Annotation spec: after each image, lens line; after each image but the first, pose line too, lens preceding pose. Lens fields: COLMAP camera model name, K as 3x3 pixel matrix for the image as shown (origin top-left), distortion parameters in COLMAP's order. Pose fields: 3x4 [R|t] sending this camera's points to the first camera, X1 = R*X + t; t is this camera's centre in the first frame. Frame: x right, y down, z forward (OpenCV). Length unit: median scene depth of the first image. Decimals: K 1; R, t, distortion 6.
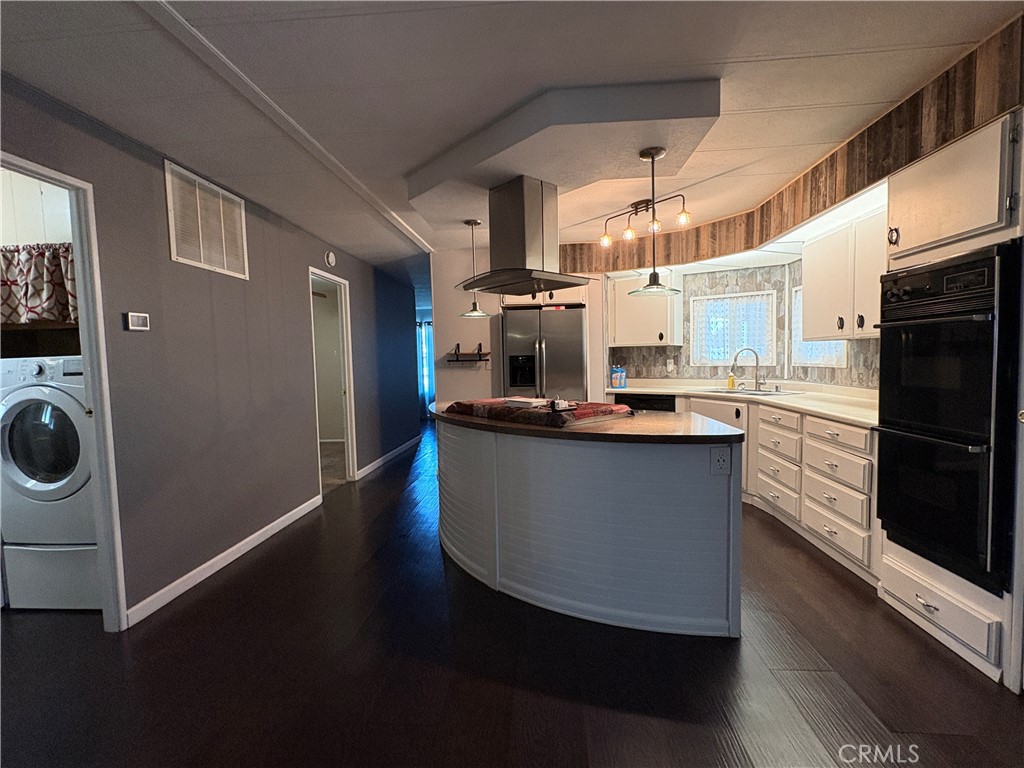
lens RADIAL K [[465.3, 0, 512.5], [0, 465.3, 384.2], [0, 0, 1]] dist [0.004566, 0.000246]
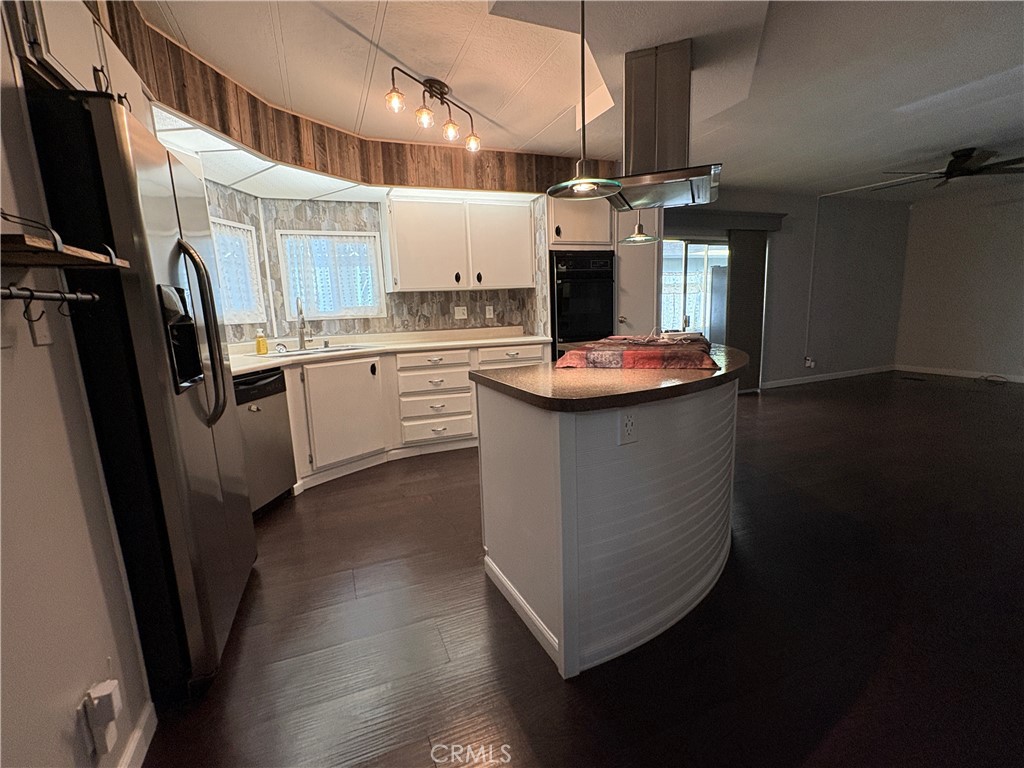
lens RADIAL K [[465.3, 0, 513.1], [0, 465.3, 384.7], [0, 0, 1]] dist [0.004566, 0.000246]
pose [[-0.457147, -0.111919, 0.882321, -0.362801], [0.098709, 0.979538, 0.175393, -0.032864], [-0.883896, 0.167273, -0.436746, 0.973952]]
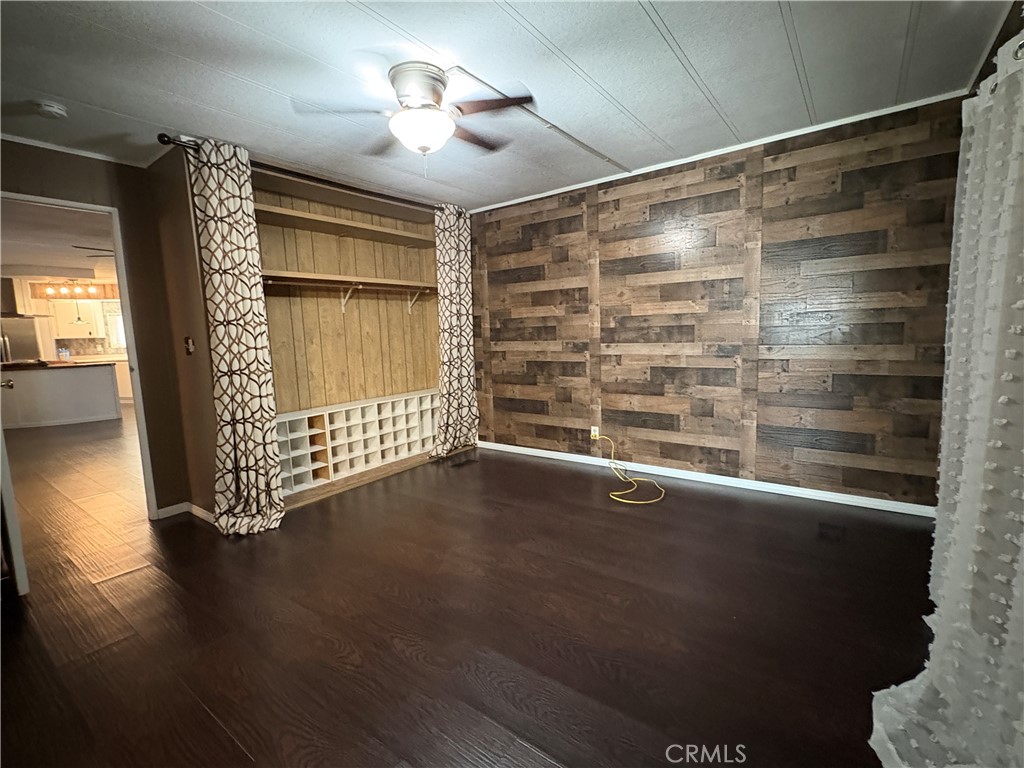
lens RADIAL K [[465.3, 0, 512.7], [0, 465.3, 389.7], [0, 0, 1]] dist [0.004566, 0.000246]
pose [[0.533449, -0.095874, 0.840381, -0.432274], [0.070564, 0.995136, 0.068737, 0.132216], [-0.842884, 0.022633, 0.537619, -1.642203]]
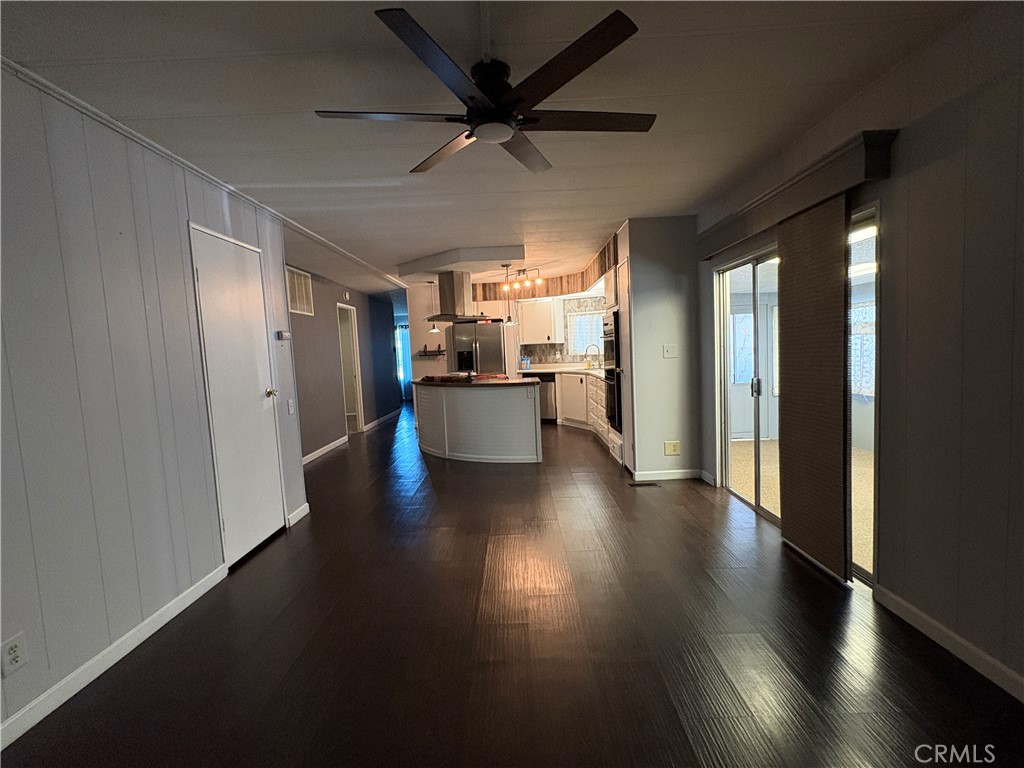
lens RADIAL K [[465.3, 0, 514.8], [0, 465.3, 384.6], [0, 0, 1]] dist [0.004566, 0.000246]
pose [[0.997232, -0.027429, 0.069111, 0.080688], [0.026161, 0.999474, 0.019181, 0.029795], [-0.069601, -0.017320, 0.997425, -0.675333]]
